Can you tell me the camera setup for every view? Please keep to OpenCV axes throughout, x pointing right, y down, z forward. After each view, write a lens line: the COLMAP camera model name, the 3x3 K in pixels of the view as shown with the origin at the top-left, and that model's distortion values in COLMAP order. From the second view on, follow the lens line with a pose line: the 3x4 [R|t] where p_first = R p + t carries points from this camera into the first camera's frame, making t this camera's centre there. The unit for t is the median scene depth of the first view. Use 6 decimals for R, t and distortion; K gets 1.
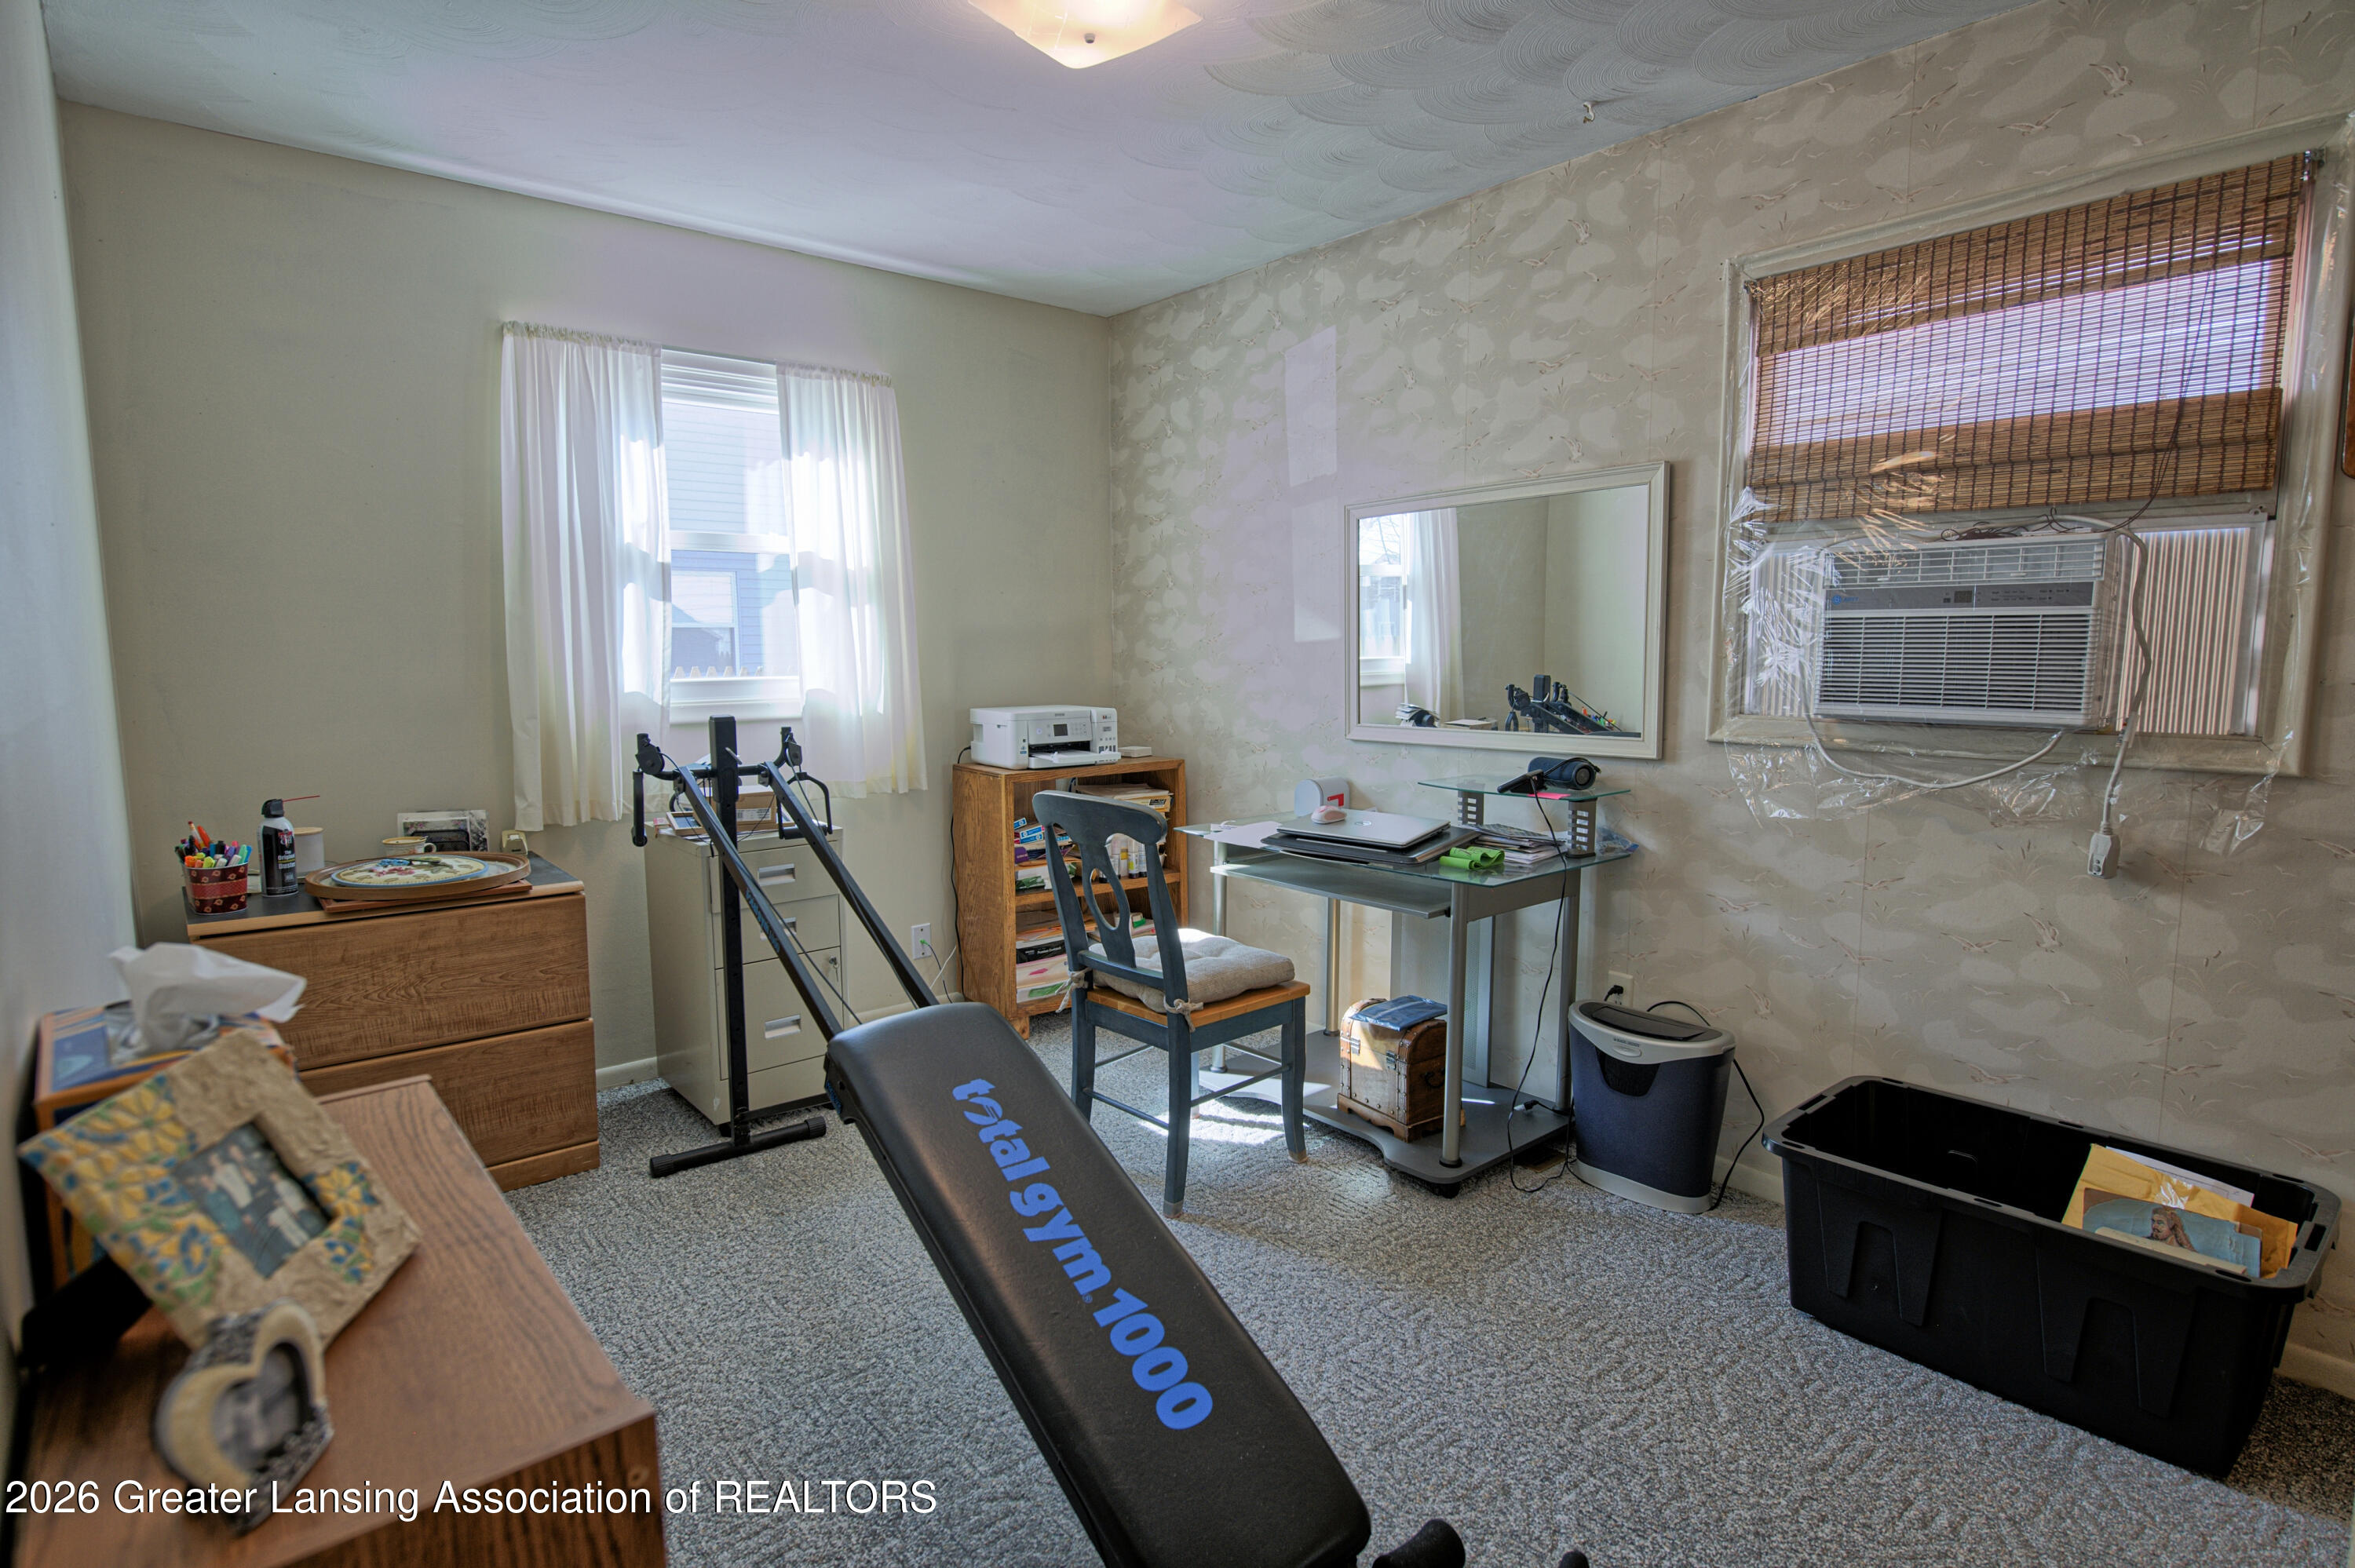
lens RADIAL K [[1195.7, 0, 1183.4], [0, 1195.7, 782.0], [0, 0, 1]] dist [-0.005135, -0.001955]
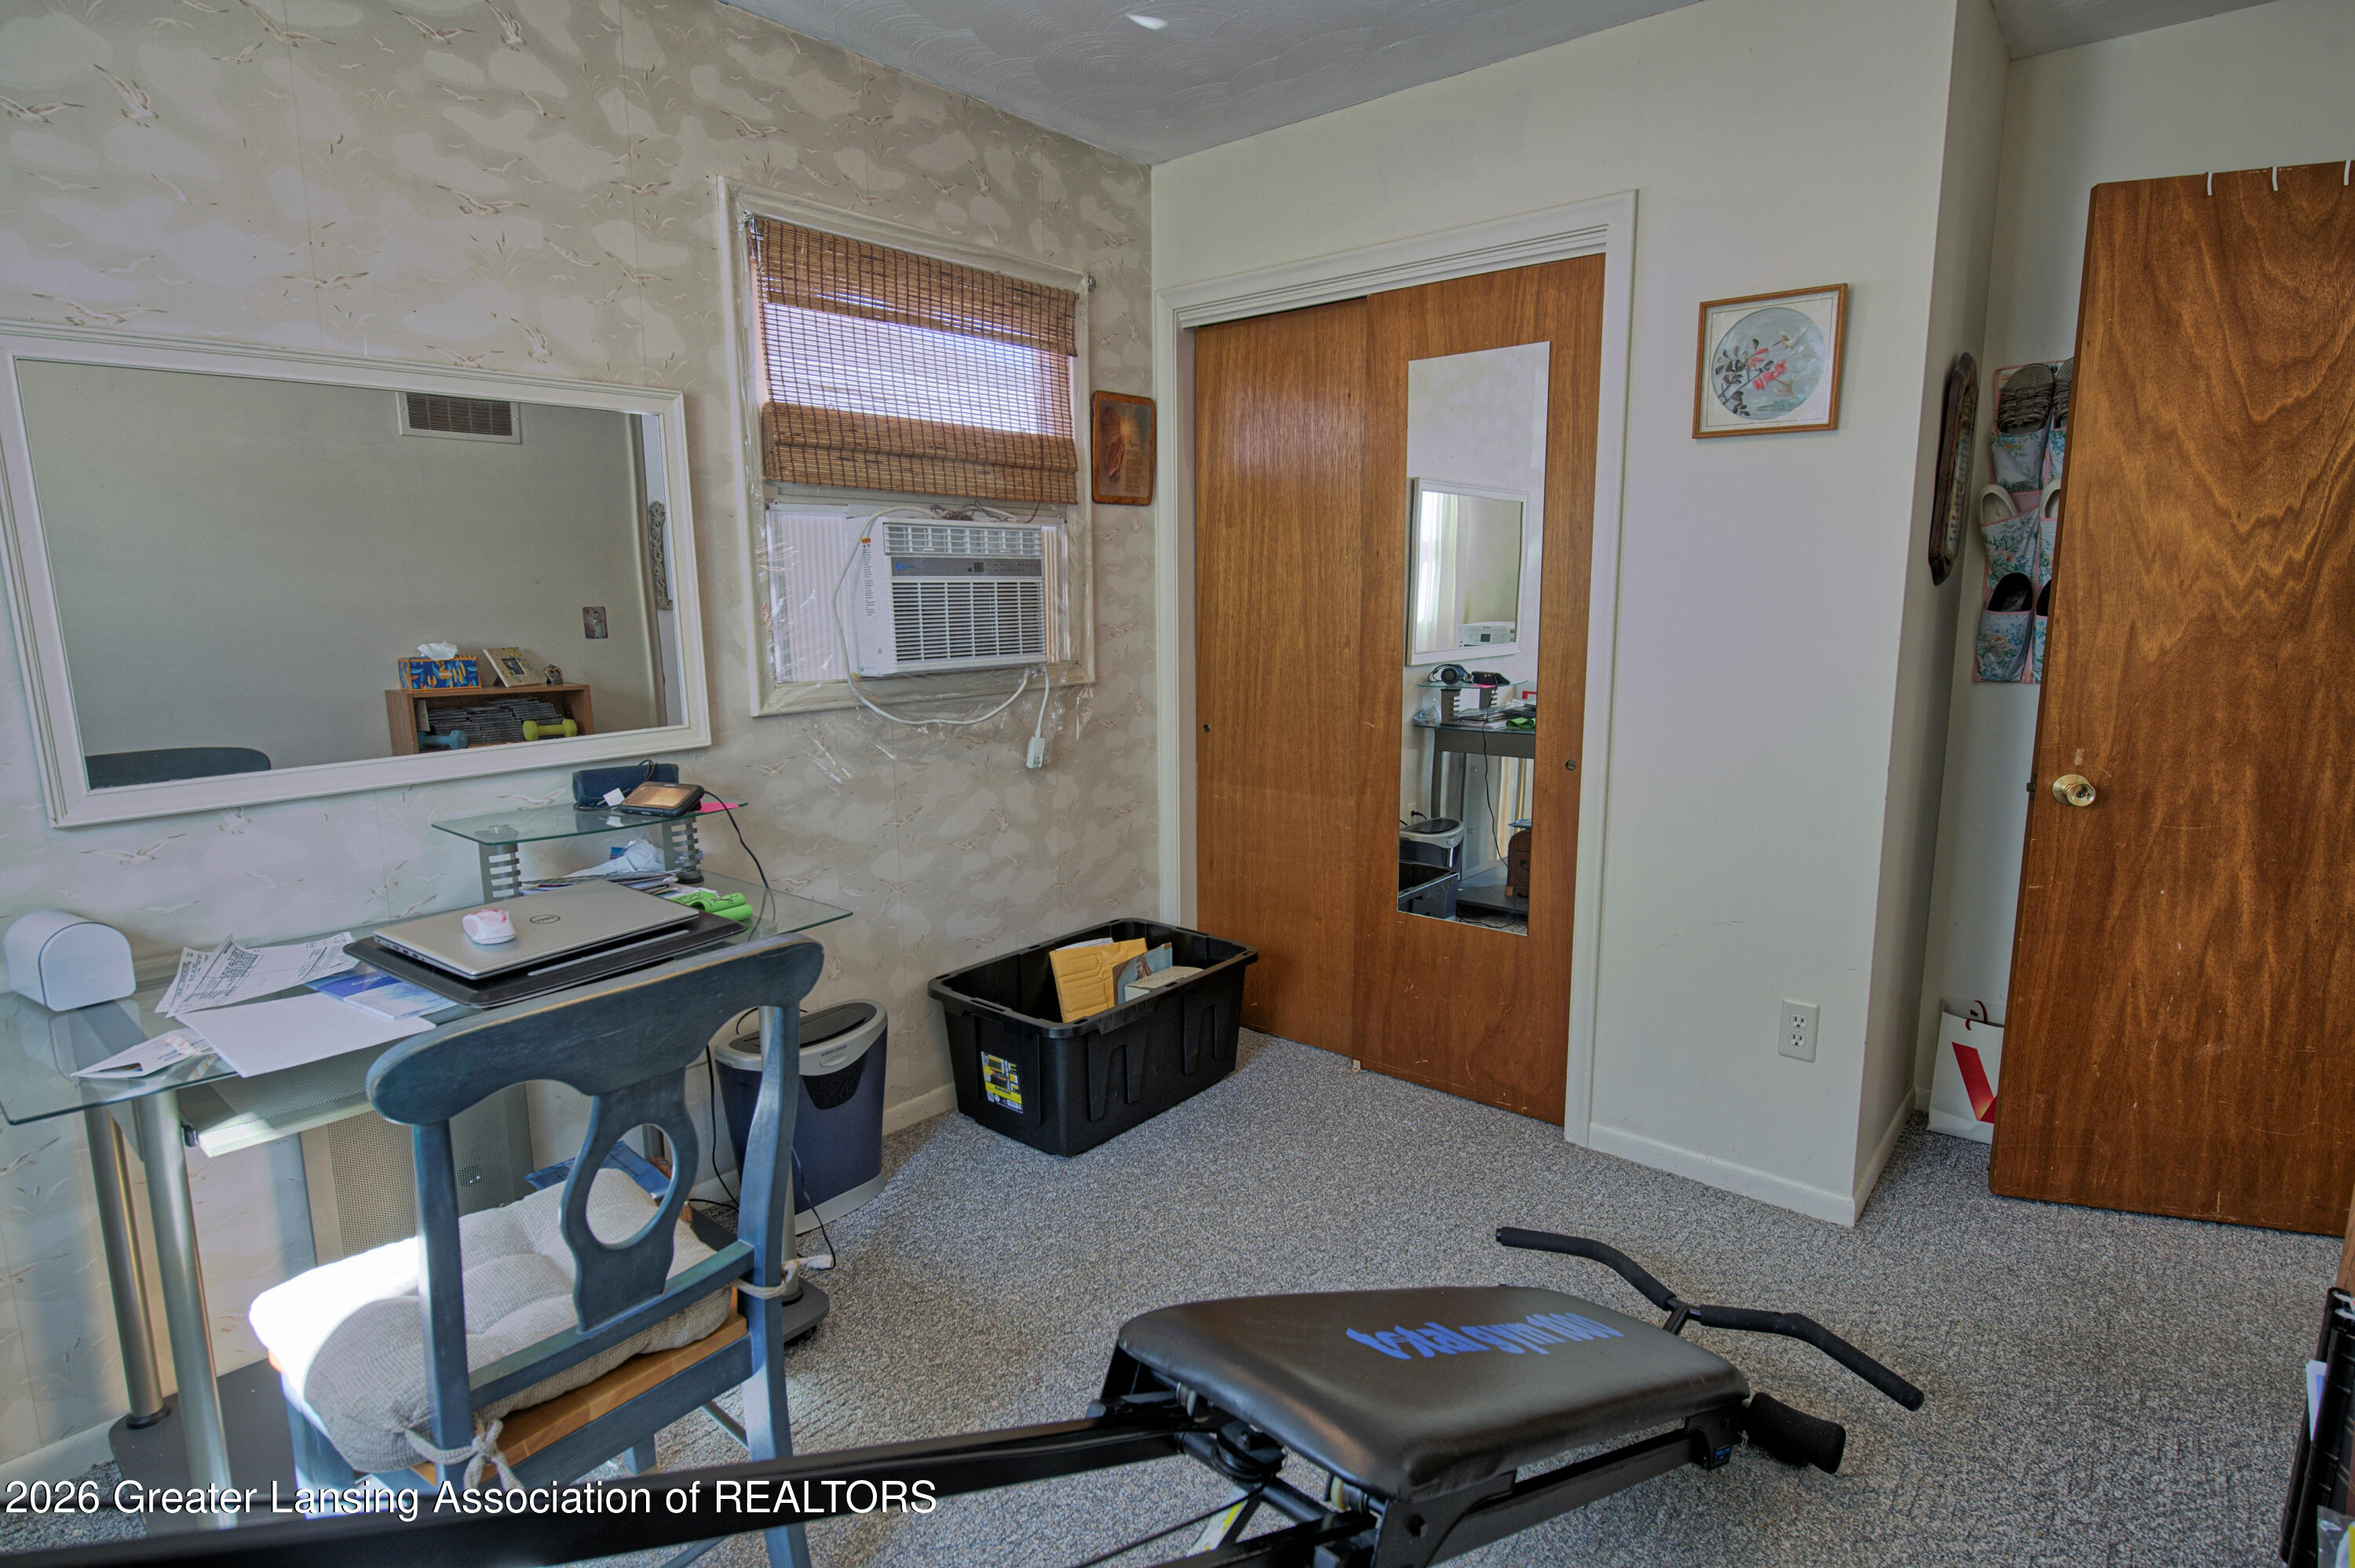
lens RADIAL K [[1195.7, 0, 1183.4], [0, 1195.7, 782.0], [0, 0, 1]] dist [-0.005135, -0.001955]
pose [[-0.163898, -0.154680, 0.974275, -0.573387], [0.123994, 0.976567, 0.175903, -0.117783], [-0.978654, 0.149634, -0.140878, 0.911149]]
